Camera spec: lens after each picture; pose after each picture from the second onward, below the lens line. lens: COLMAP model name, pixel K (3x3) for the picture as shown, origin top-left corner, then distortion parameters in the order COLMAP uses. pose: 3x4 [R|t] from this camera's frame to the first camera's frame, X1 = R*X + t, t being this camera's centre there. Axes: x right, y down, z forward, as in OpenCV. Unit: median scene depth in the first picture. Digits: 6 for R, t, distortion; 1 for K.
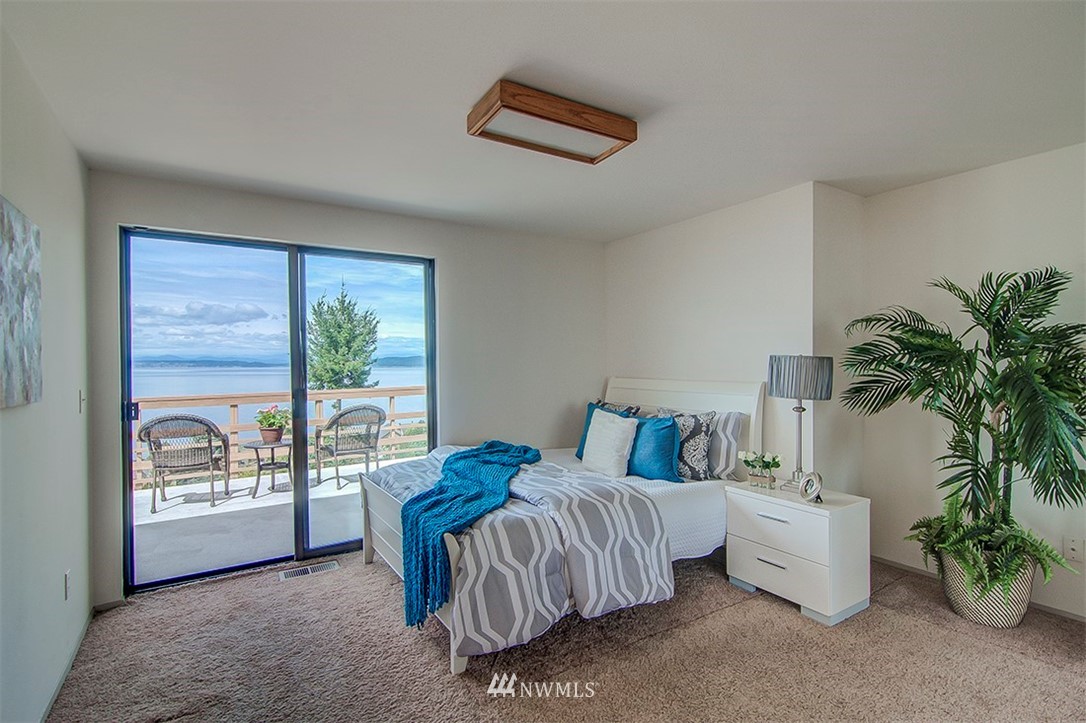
lens RADIAL K [[518.5, 0, 544.7], [0, 518.5, 373.0], [0, 0, 1]] dist [0.004104, -0.004773]
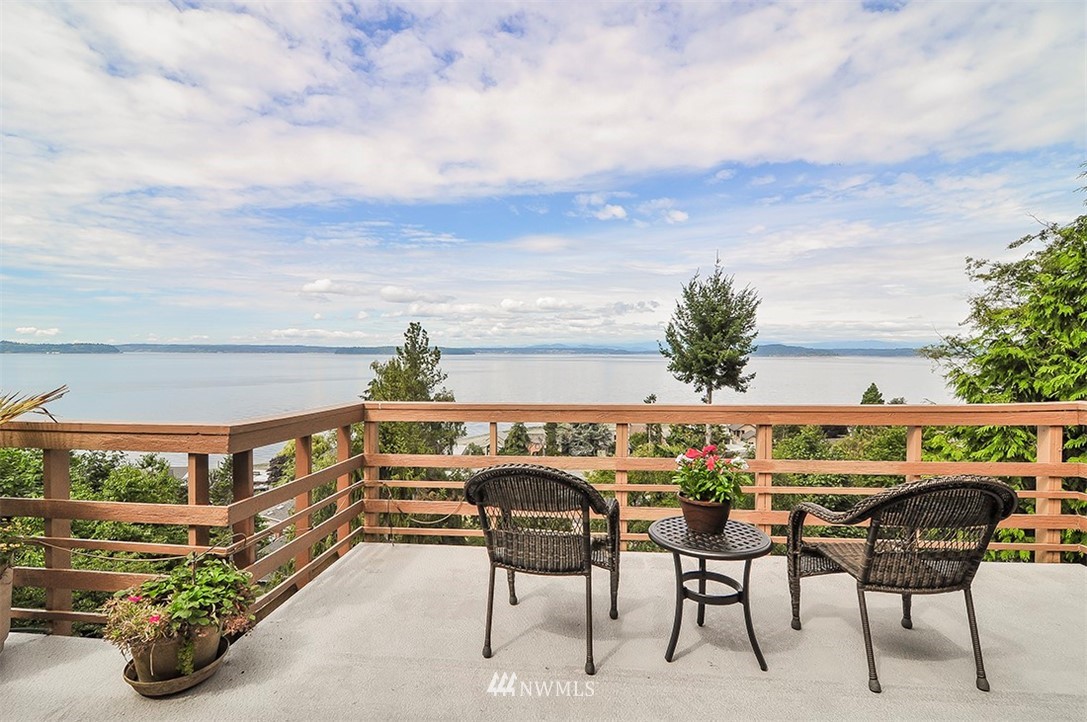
lens RADIAL K [[518.9, 0, 539.8], [0, 518.9, 363.2], [0, 0, 1]] dist [0.004104, -0.004773]
pose [[0.789339, 0.024638, -0.613464, -0.086670], [-0.022559, 0.999684, 0.011122, -0.002652], [0.613543, 0.005060, 0.789645, 0.132555]]
